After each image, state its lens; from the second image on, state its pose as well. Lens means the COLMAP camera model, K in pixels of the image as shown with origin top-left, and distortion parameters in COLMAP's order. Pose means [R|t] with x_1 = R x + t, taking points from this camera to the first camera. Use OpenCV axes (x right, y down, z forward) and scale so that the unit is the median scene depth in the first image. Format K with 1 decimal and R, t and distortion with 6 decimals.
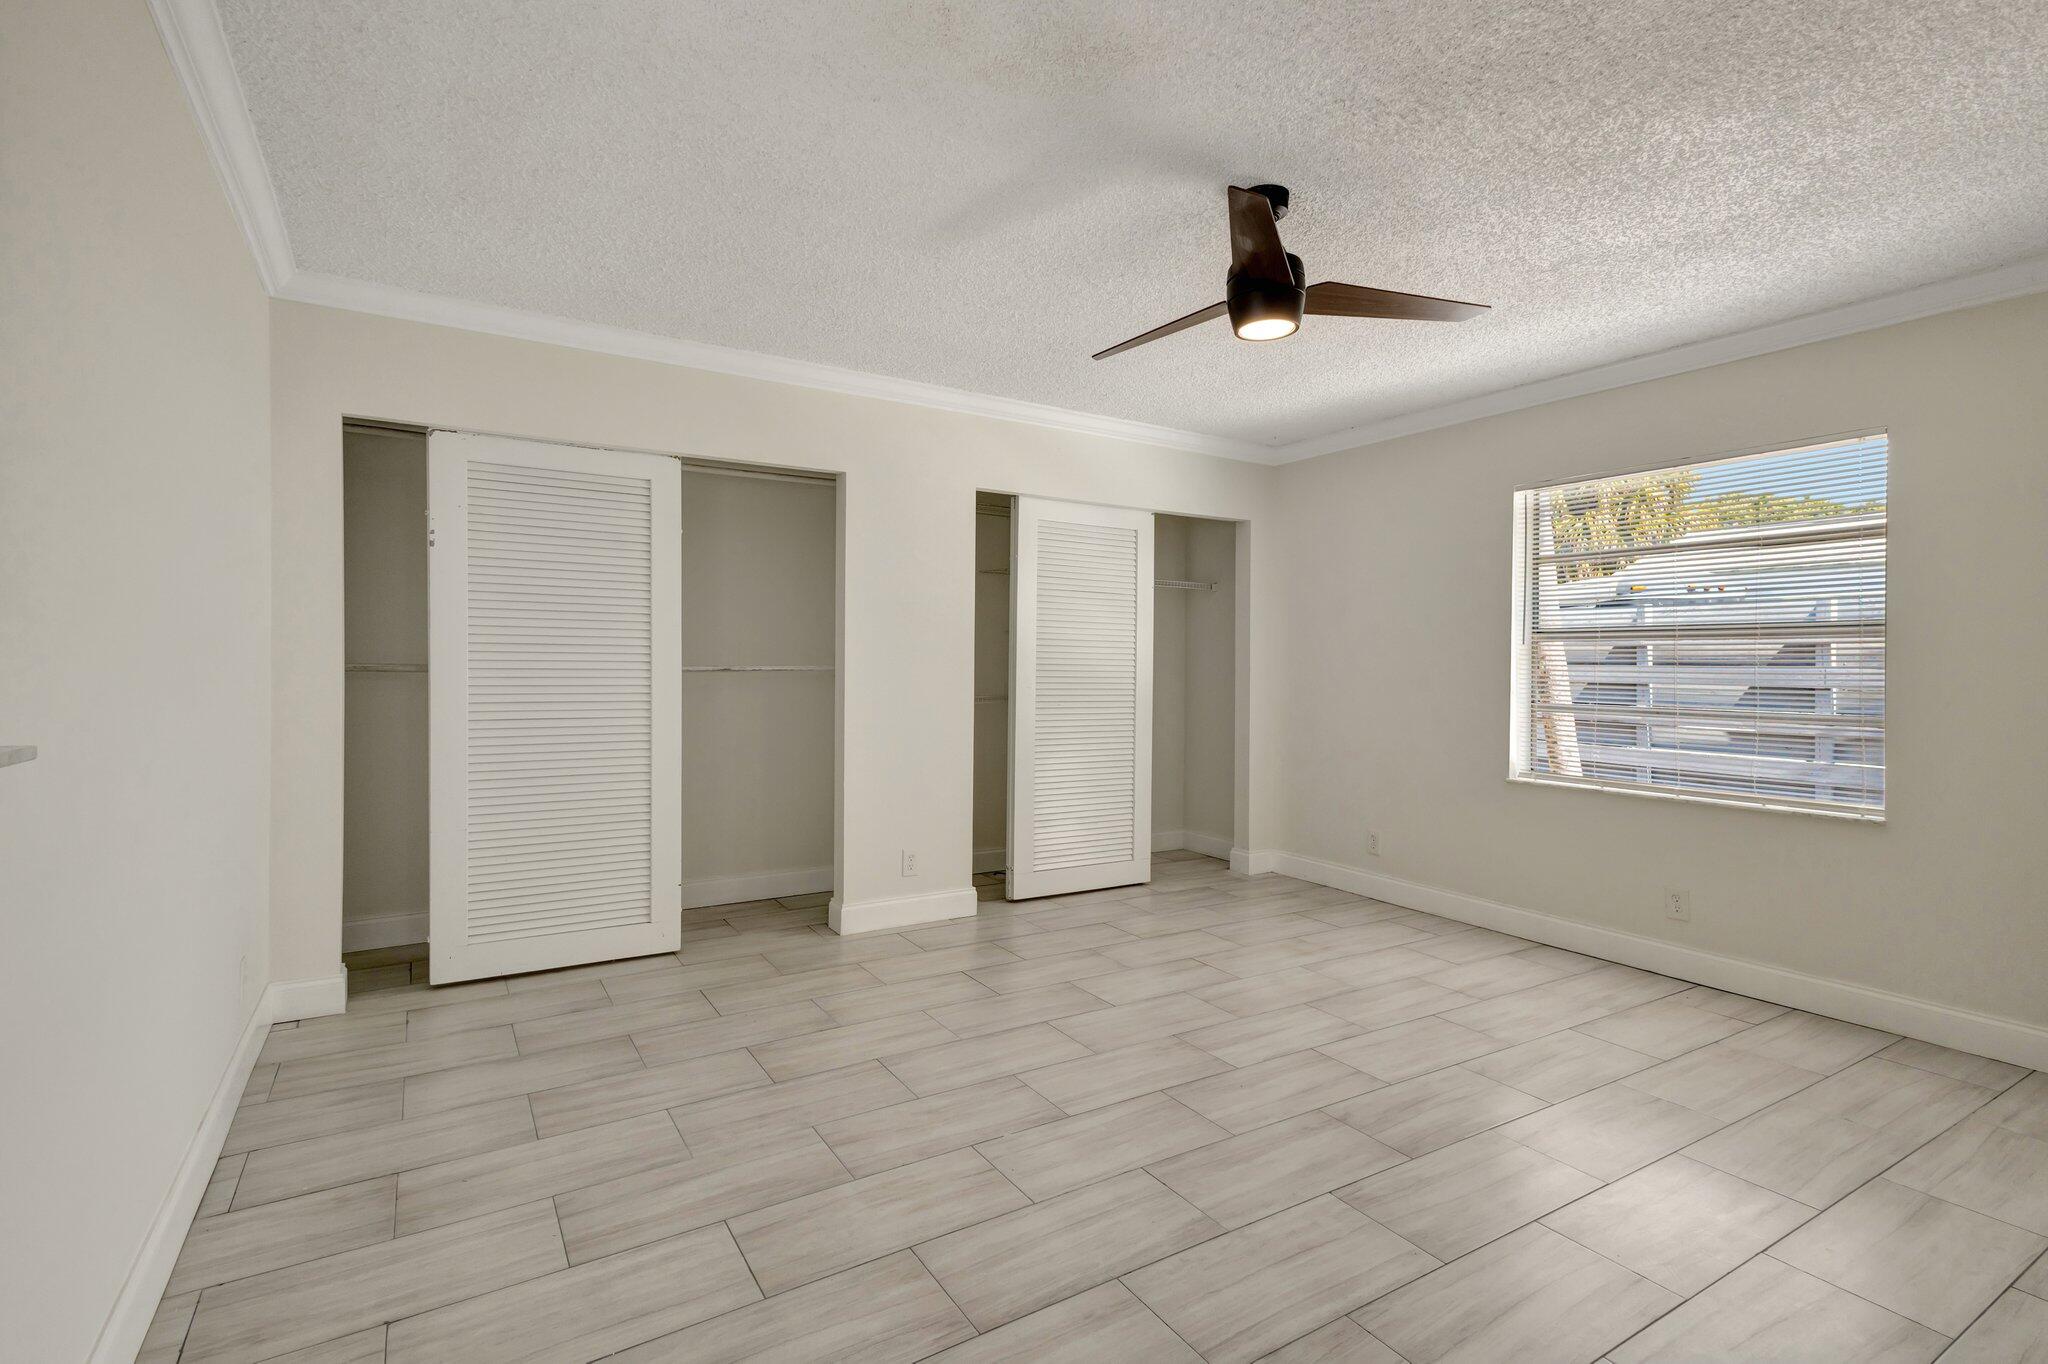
lens RADIAL K [[961.8, 0, 1024.0], [0, 961.8, 682.0], [0, 0, 1]] dist [-0.001171, -0.001394]
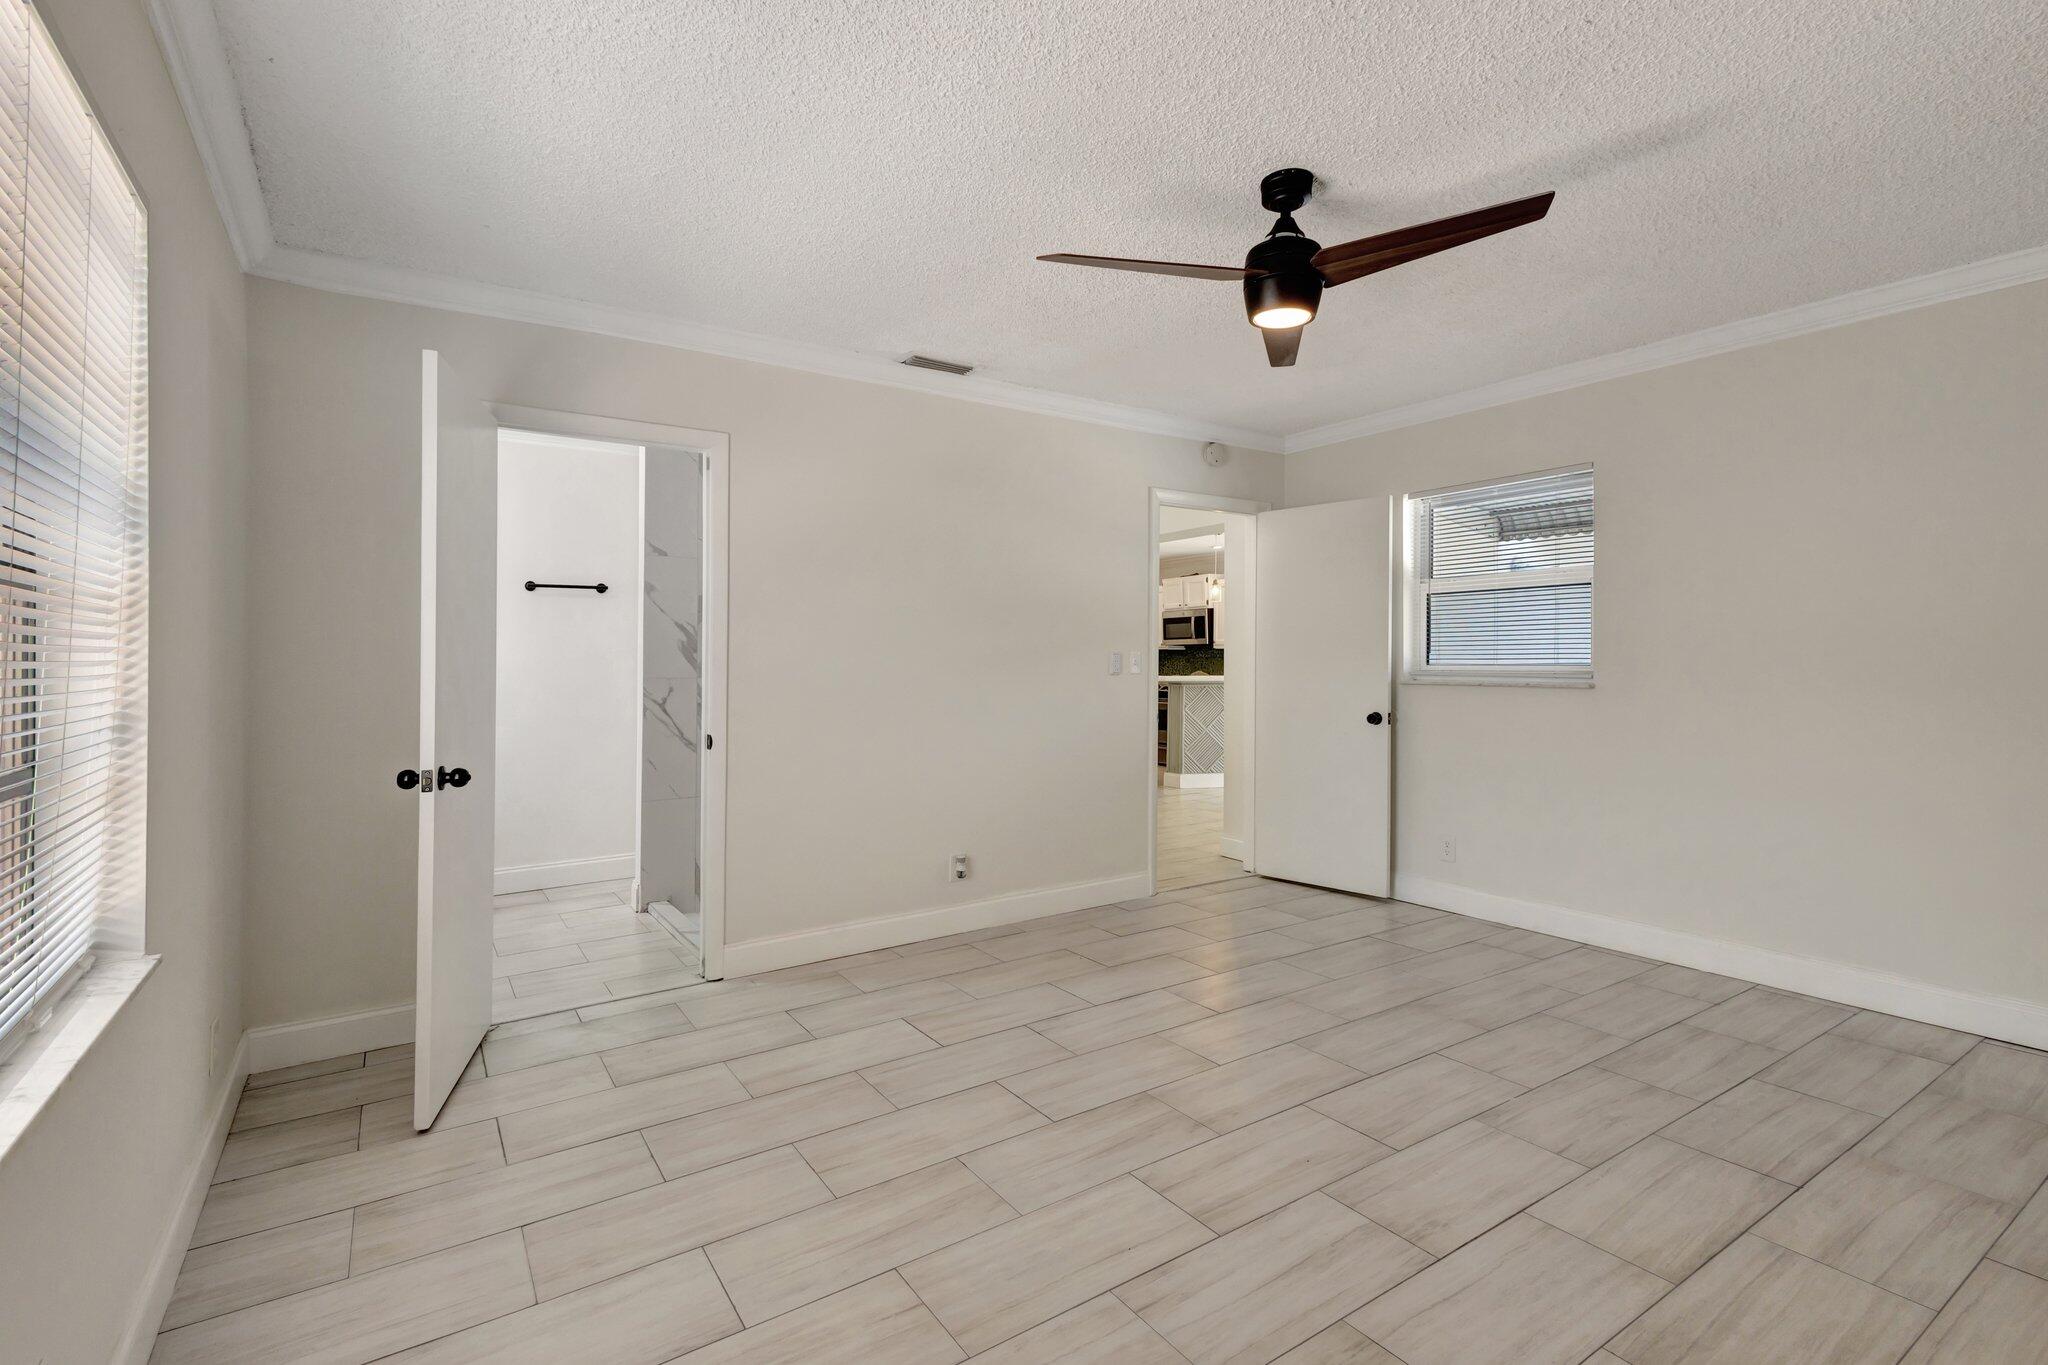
lens RADIAL K [[961.8, 0, 1024.0], [0, 961.8, 682.5], [0, 0, 1]] dist [-0.001171, -0.001394]
pose [[-0.999141, -0.003100, -0.041322, 0.540498], [-0.004792, 0.999152, 0.040901, -0.030106], [0.041160, 0.041064, -0.998308, 1.920068]]
